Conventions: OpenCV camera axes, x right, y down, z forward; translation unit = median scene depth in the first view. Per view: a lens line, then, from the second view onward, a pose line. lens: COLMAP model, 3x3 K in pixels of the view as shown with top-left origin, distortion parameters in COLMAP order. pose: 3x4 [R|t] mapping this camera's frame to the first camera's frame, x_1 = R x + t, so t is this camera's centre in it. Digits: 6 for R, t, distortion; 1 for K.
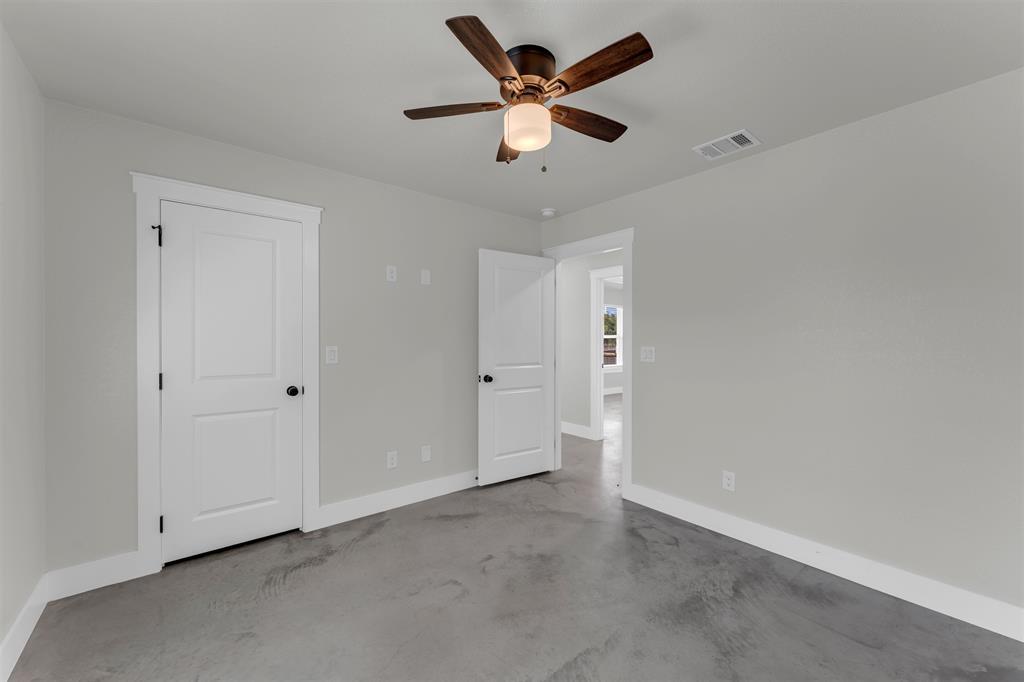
lens RADIAL K [[410.5, 0, 512.0], [0, 410.5, 341.0], [0, 0, 1]] dist [-0.001710, -0.000032]
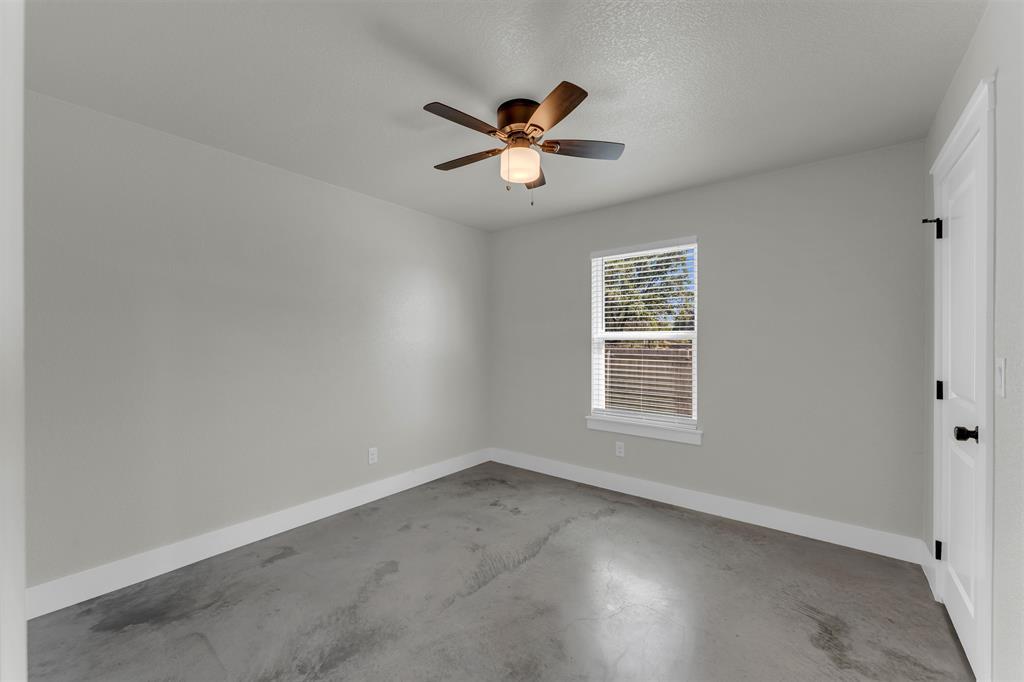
lens RADIAL K [[410.5, 0, 512.0], [0, 410.5, 341.0], [0, 0, 1]] dist [-0.001710, -0.000032]
pose [[-0.975923, -0.002766, -0.218096, 0.291955], [-0.004314, 0.999969, 0.006623, -0.012126], [0.218071, 0.007404, -0.975905, 1.963691]]
